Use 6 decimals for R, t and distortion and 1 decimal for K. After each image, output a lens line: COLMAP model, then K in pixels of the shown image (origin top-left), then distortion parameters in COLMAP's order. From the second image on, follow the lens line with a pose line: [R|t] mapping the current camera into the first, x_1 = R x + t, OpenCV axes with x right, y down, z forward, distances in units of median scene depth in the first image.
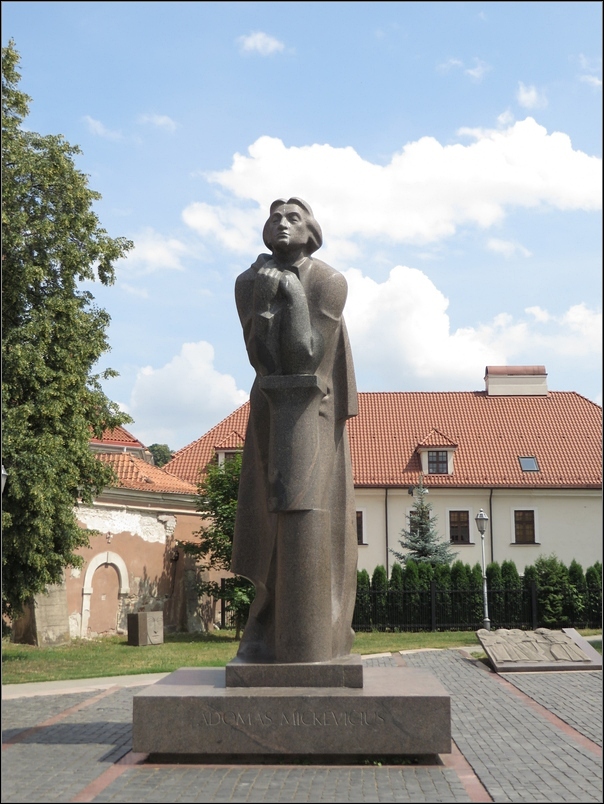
lens RADIAL K [[1092.5, 0, 302.0], [0, 1092.5, 402.0], [0, 0, 1]] dist [-0.019344, -0.061211]
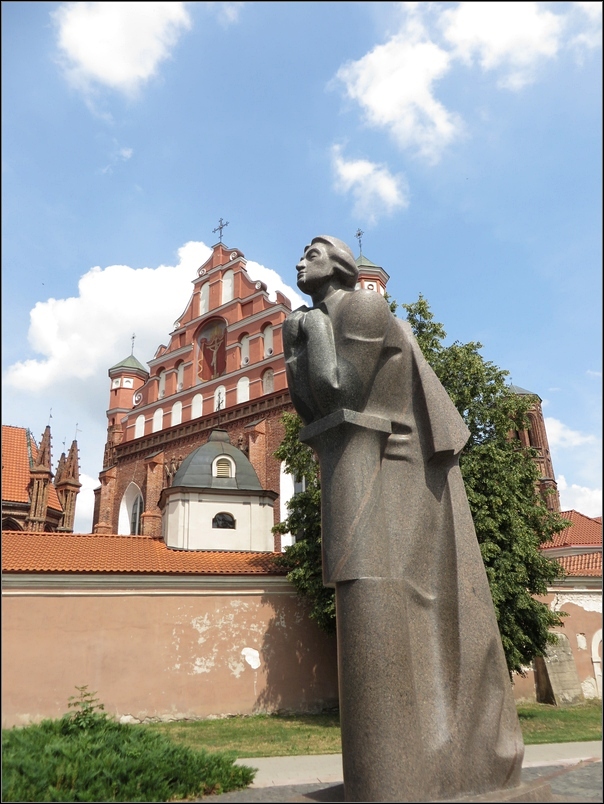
lens RADIAL K [[606.6, 0, 302.0], [0, 606.6, 402.0], [0, 0, 1]] dist [-0.022044, -0.003455]
pose [[0.731404, -0.293524, -0.615542, 0.254189], [0.147027, 0.949273, -0.277964, 0.086336], [0.665906, 0.112802, 0.737458, 0.607535]]
